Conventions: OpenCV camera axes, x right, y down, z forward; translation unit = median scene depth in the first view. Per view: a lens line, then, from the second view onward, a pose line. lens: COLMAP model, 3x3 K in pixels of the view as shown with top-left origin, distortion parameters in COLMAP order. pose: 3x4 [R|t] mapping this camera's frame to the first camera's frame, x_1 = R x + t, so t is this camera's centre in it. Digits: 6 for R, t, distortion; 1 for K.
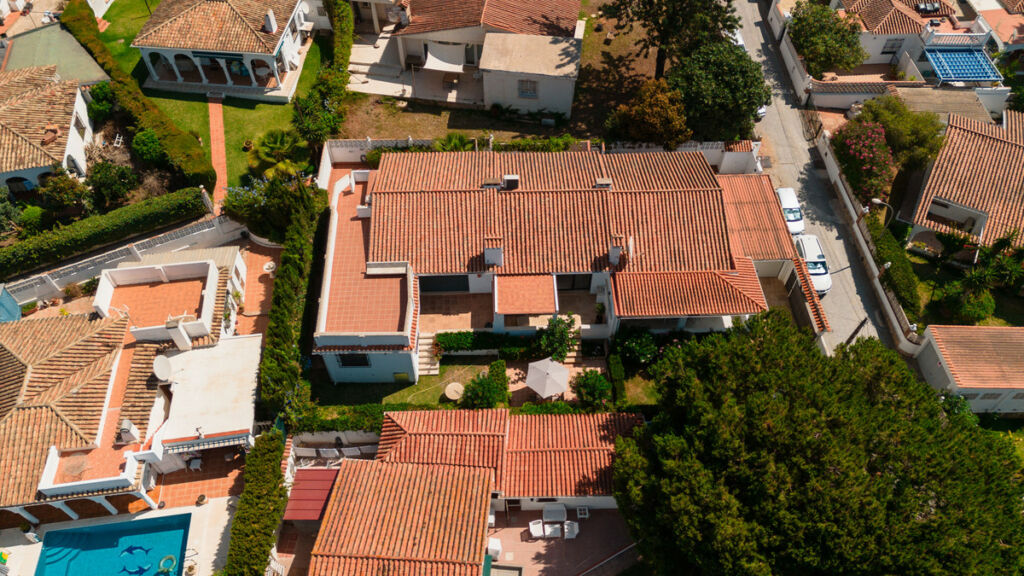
lens RADIAL K [[724.2, 0, 508.4], [0, 724.2, 283.1], [0, 0, 1]] dist [0.050685, -0.035067]
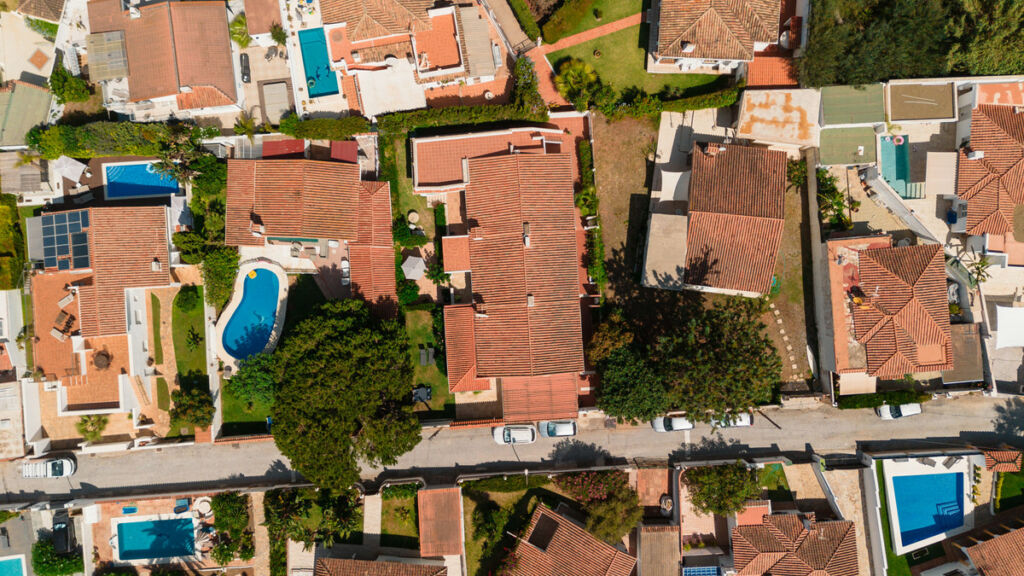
lens RADIAL K [[724.2, 0, 513.8], [0, 724.2, 287.0], [0, 0, 1]] dist [0.050685, -0.035067]
pose [[0.035544, 0.999362, -0.003602, 0.110455], [-0.779857, 0.029991, 0.625239, -1.128672], [0.624947, -0.019414, 0.780425, -0.246753]]
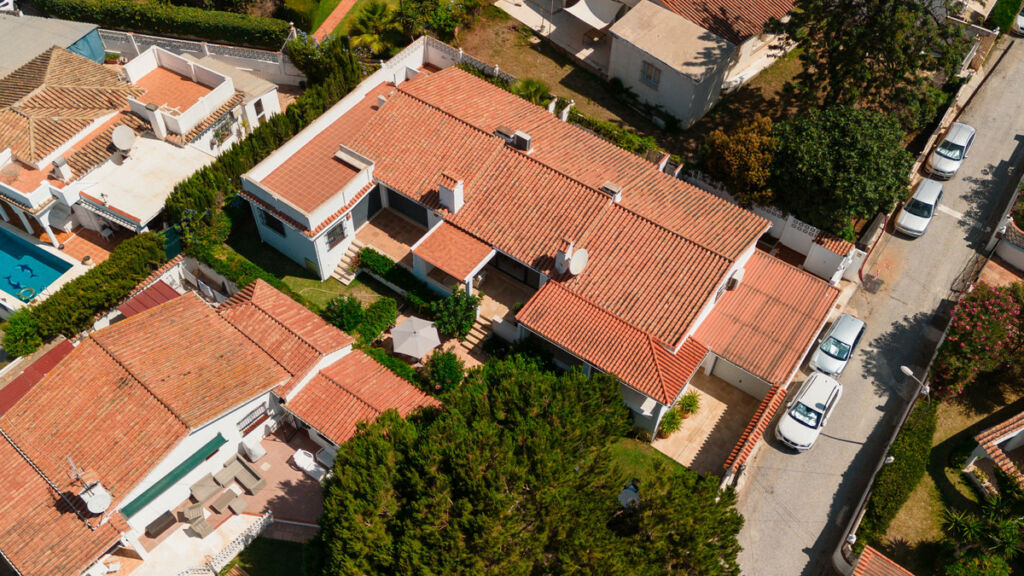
lens RADIAL K [[869.8, 0, 510.0], [0, 869.8, 298.6], [0, 0, 1]] dist [0.025218, 0.011556]
pose [[0.796793, 0.483536, -0.362372, 0.486514], [-0.489847, 0.868022, 0.081168, -0.053484], [0.353794, 0.112832, 0.928493, 0.031929]]
